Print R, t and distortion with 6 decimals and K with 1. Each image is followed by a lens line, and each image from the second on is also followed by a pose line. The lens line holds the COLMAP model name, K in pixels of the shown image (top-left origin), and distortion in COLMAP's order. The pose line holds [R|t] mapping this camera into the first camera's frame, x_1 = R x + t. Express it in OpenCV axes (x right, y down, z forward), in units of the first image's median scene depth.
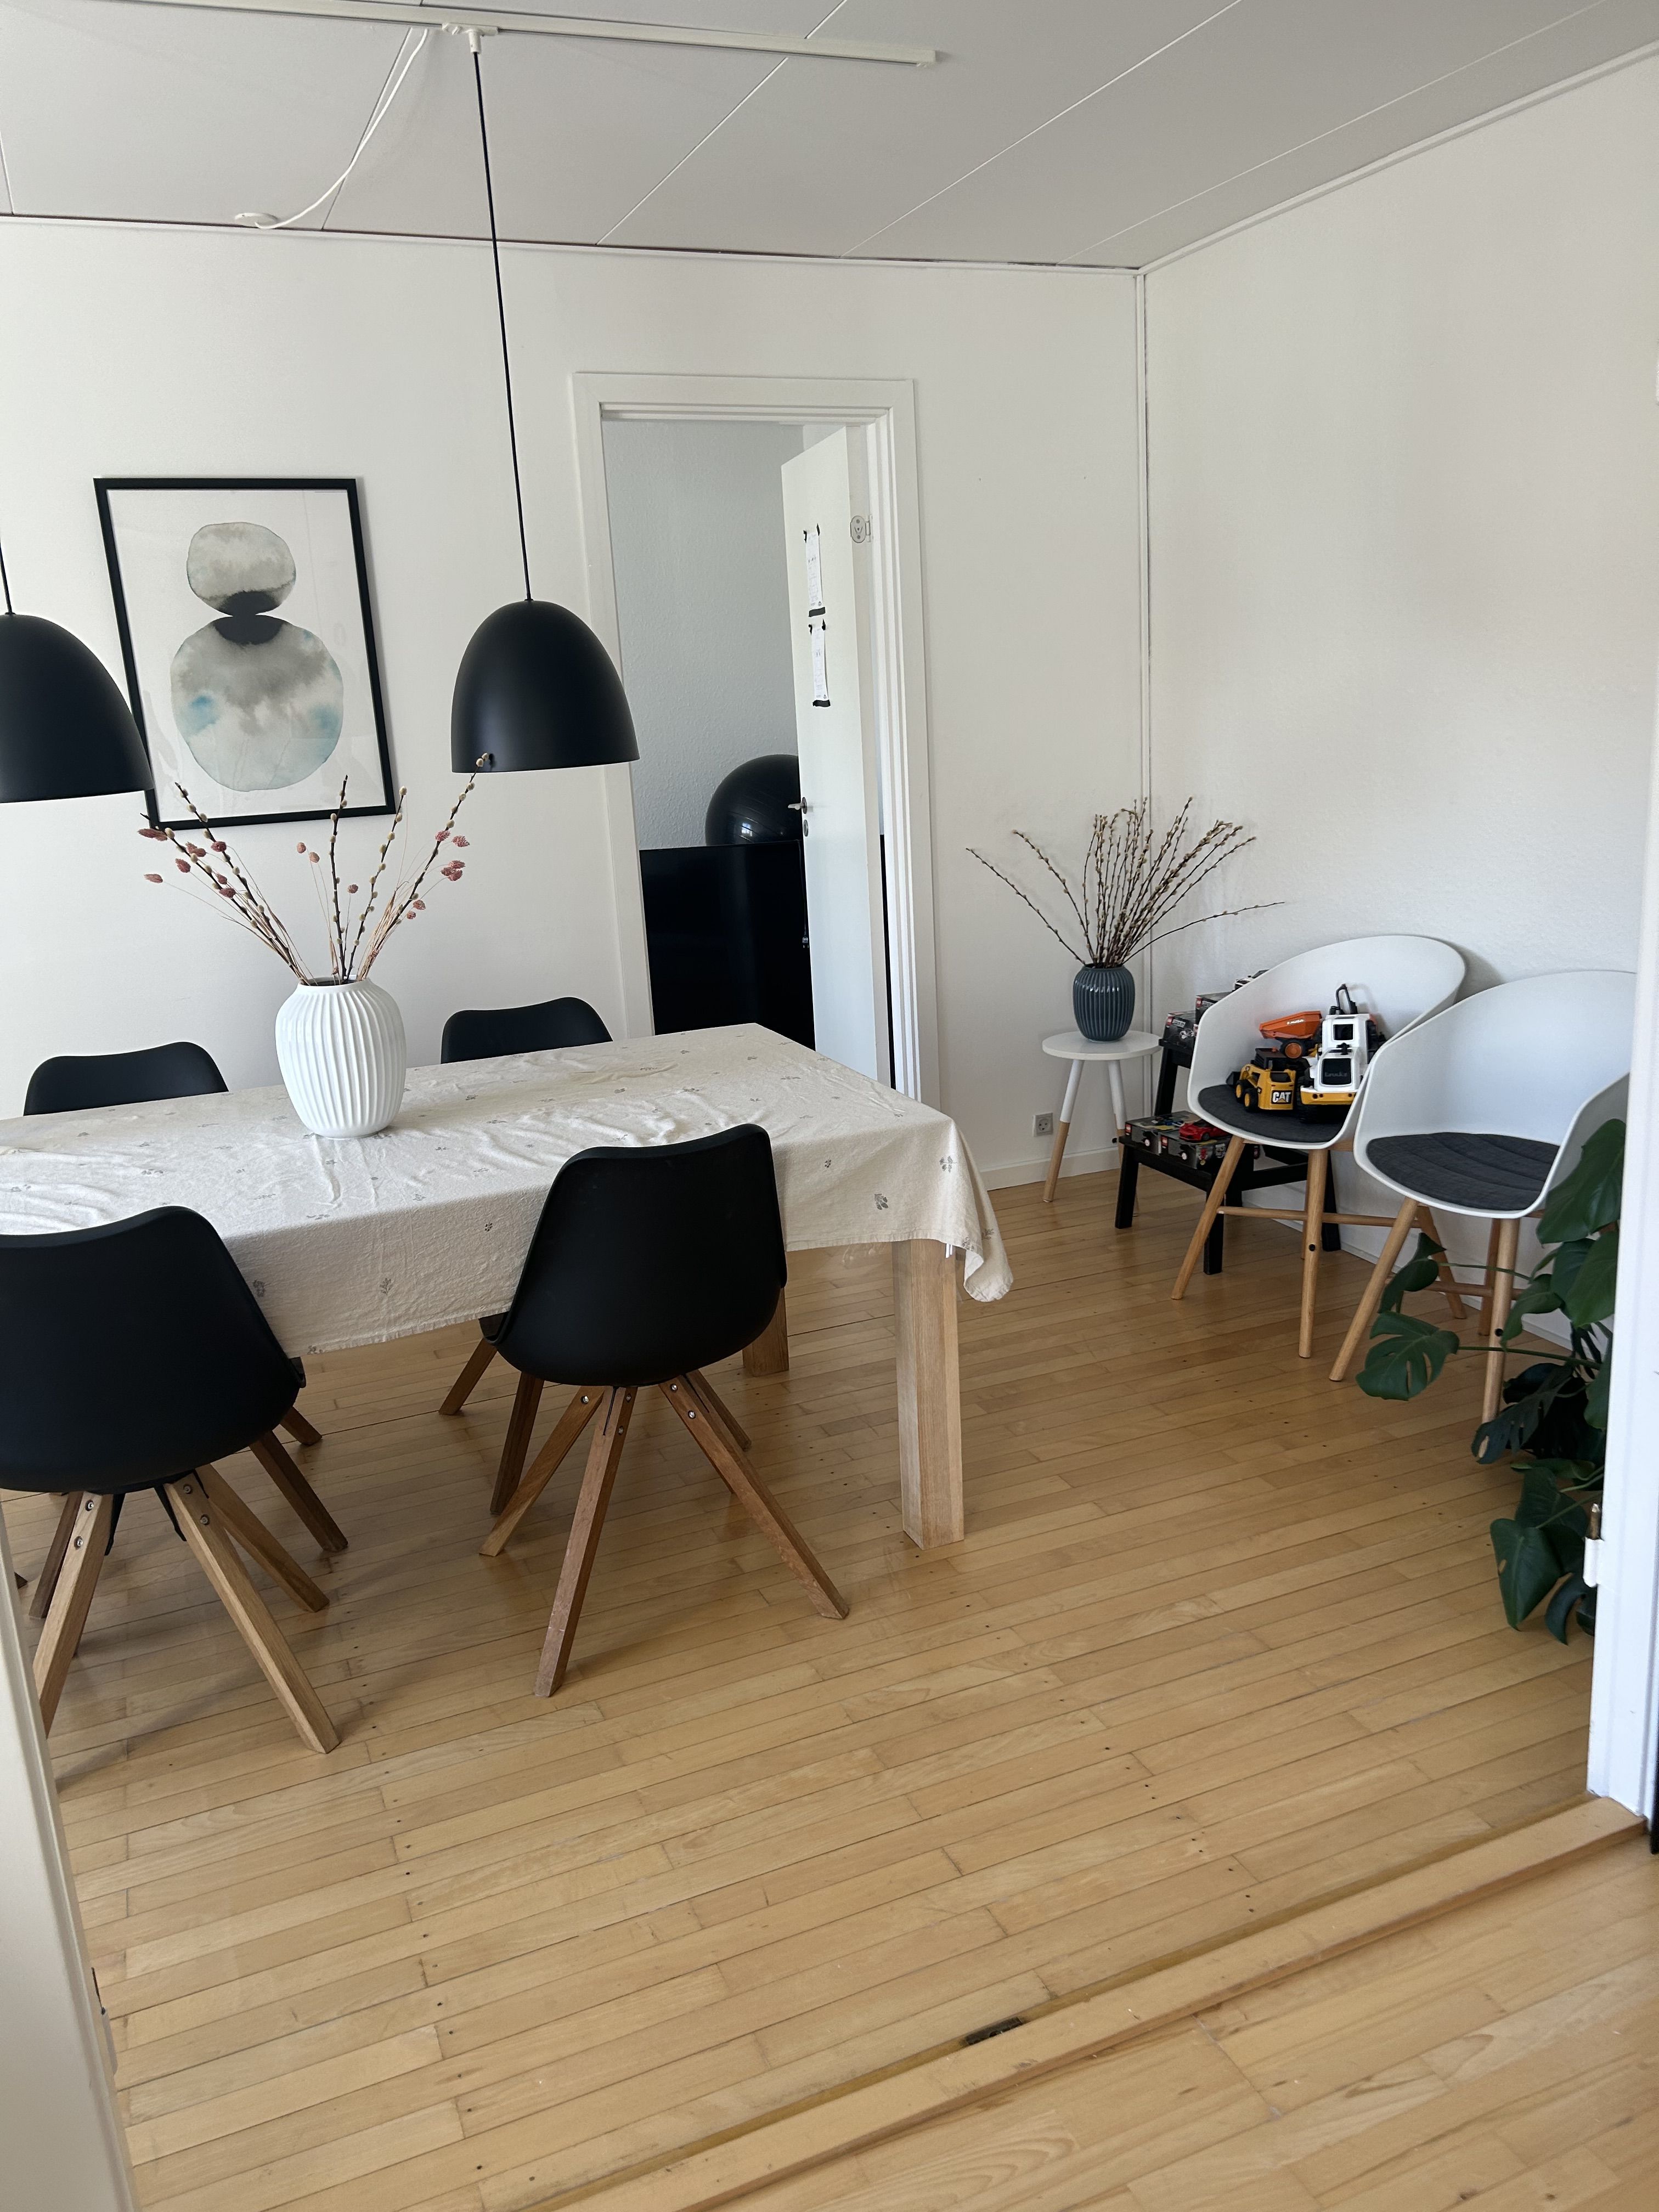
lens RADIAL K [[1597.7, 0, 829.5], [0, 1597.7, 1106.0], [0, 0, 1]] dist [0.006064, 0.002114]
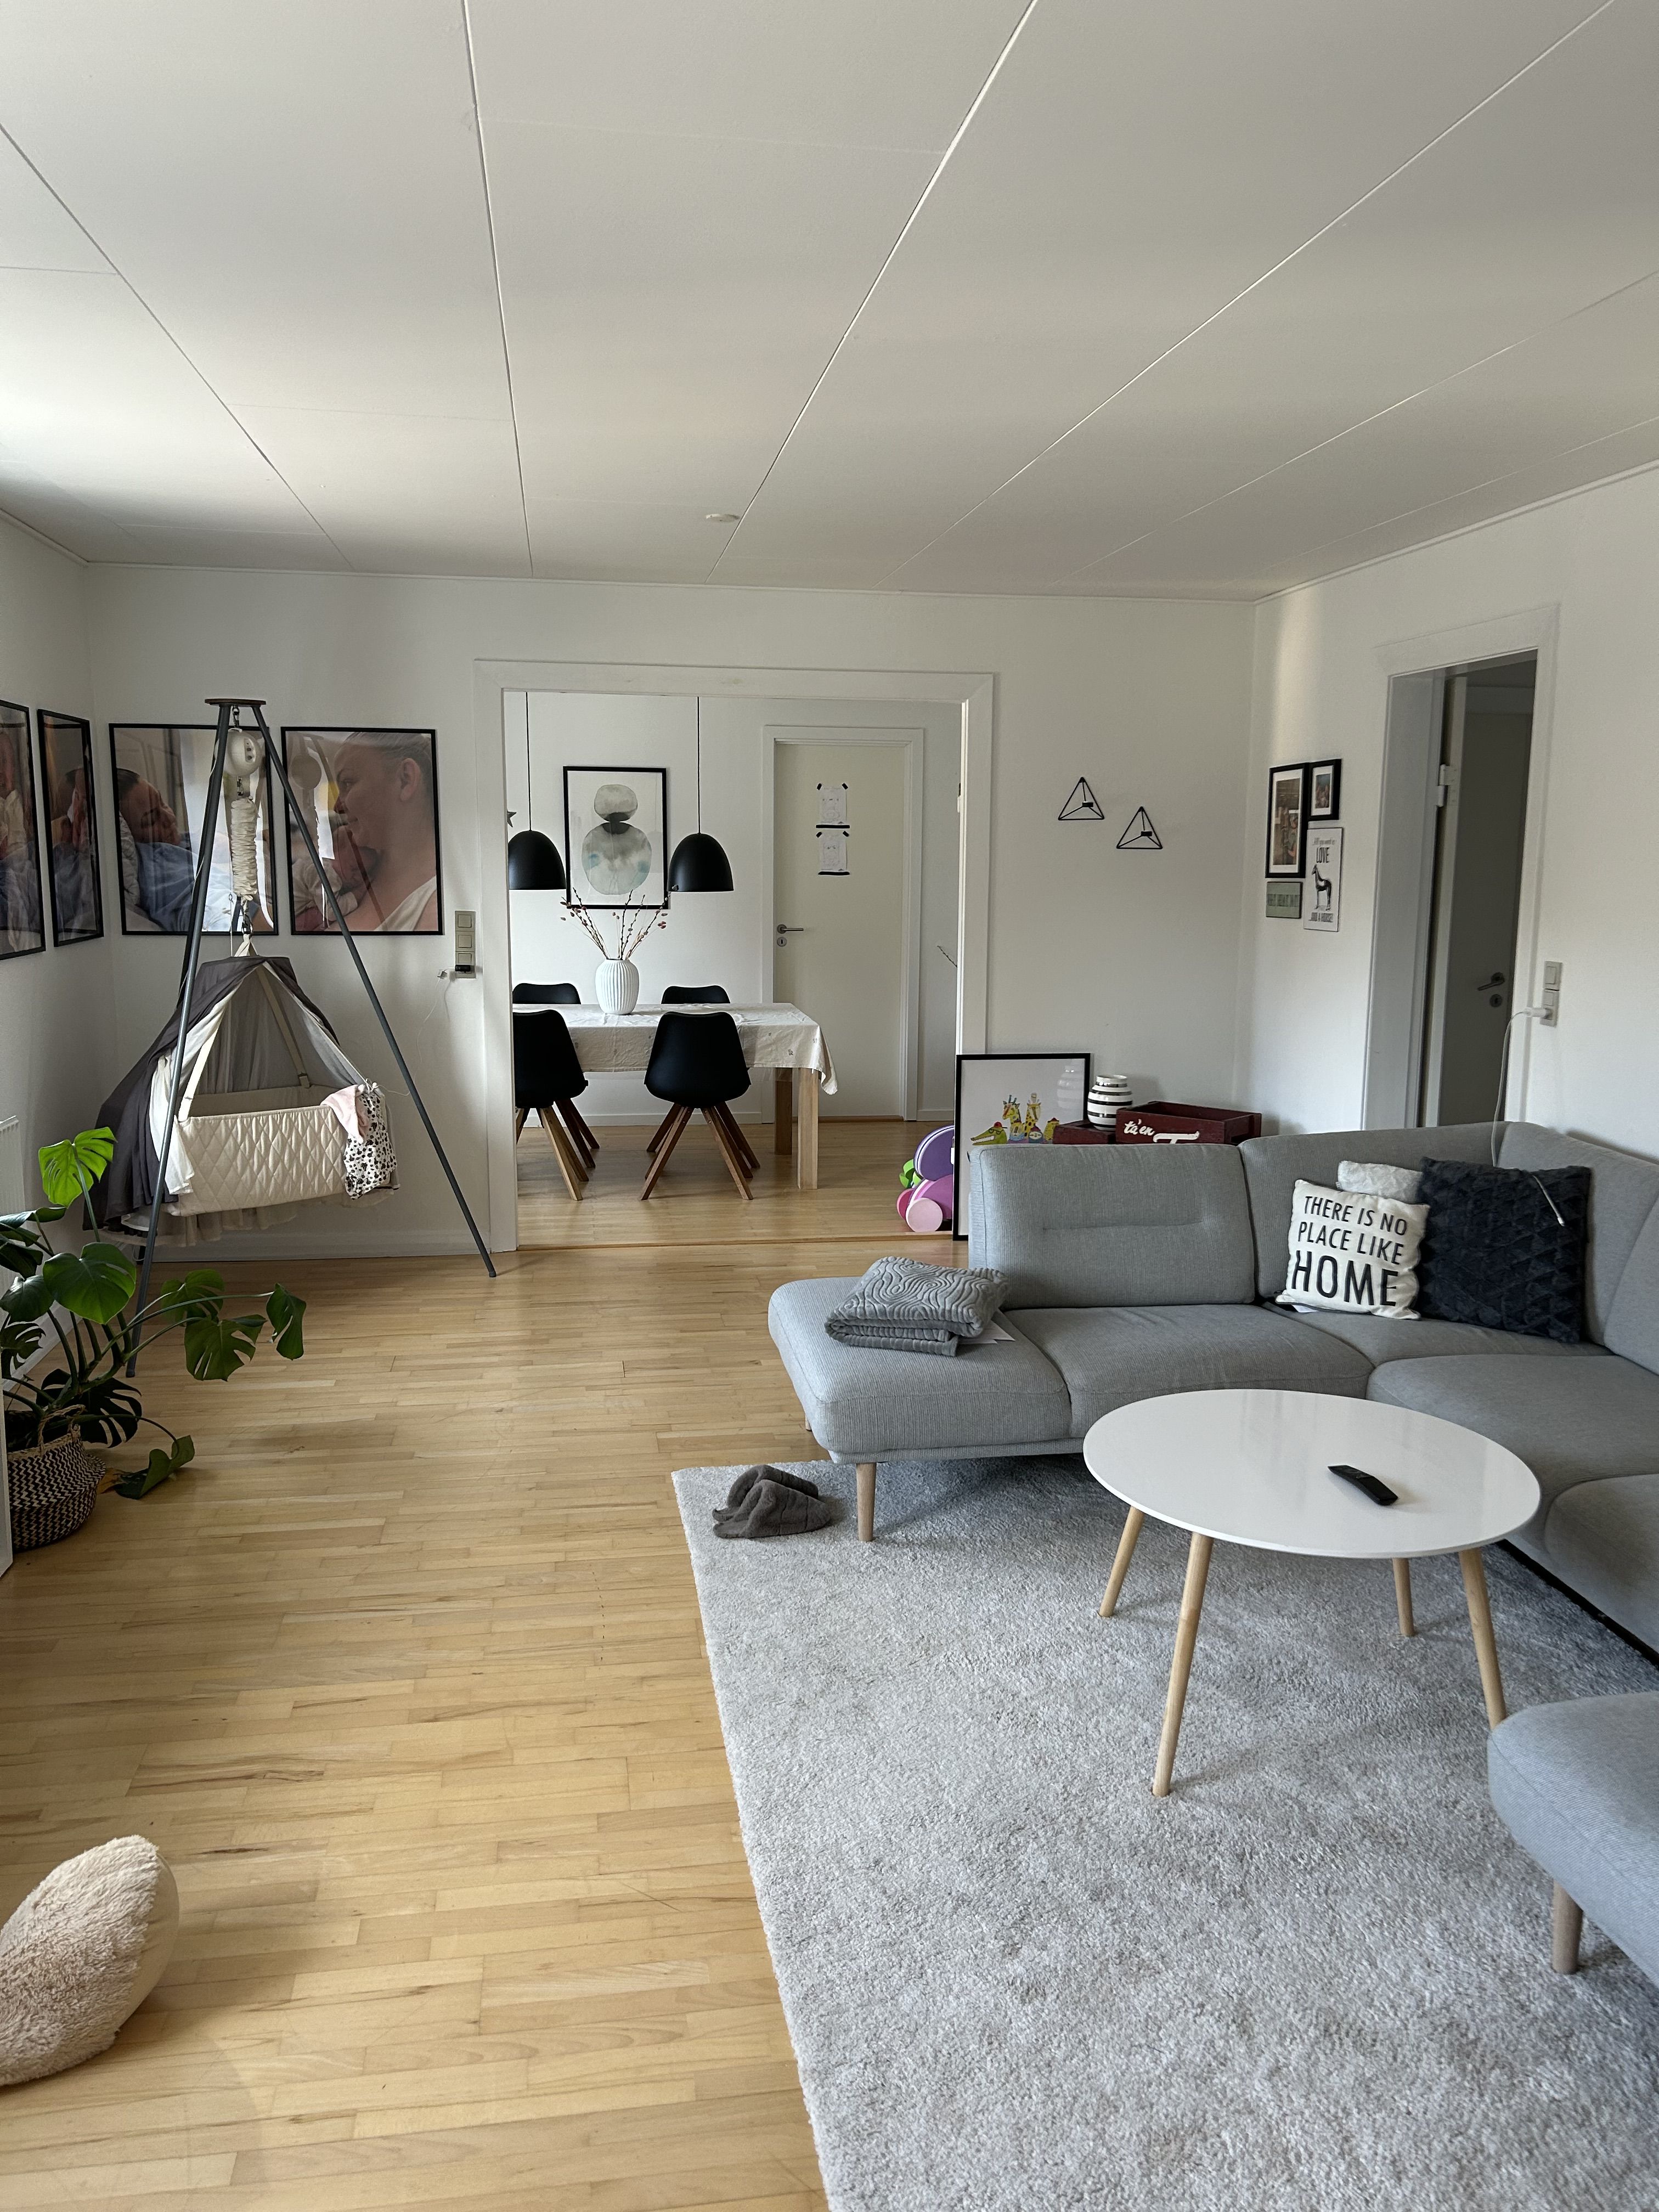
lens RADIAL K [[1597.7, 0, 829.5], [0, 1597.7, 1106.0], [0, 0, 1]] dist [0.006064, 0.002114]
pose [[0.969606, 0.095965, -0.225067, 0.521534], [-0.115059, 0.990652, -0.073284, 0.249265], [0.215930, 0.096953, 0.971583, -1.203073]]
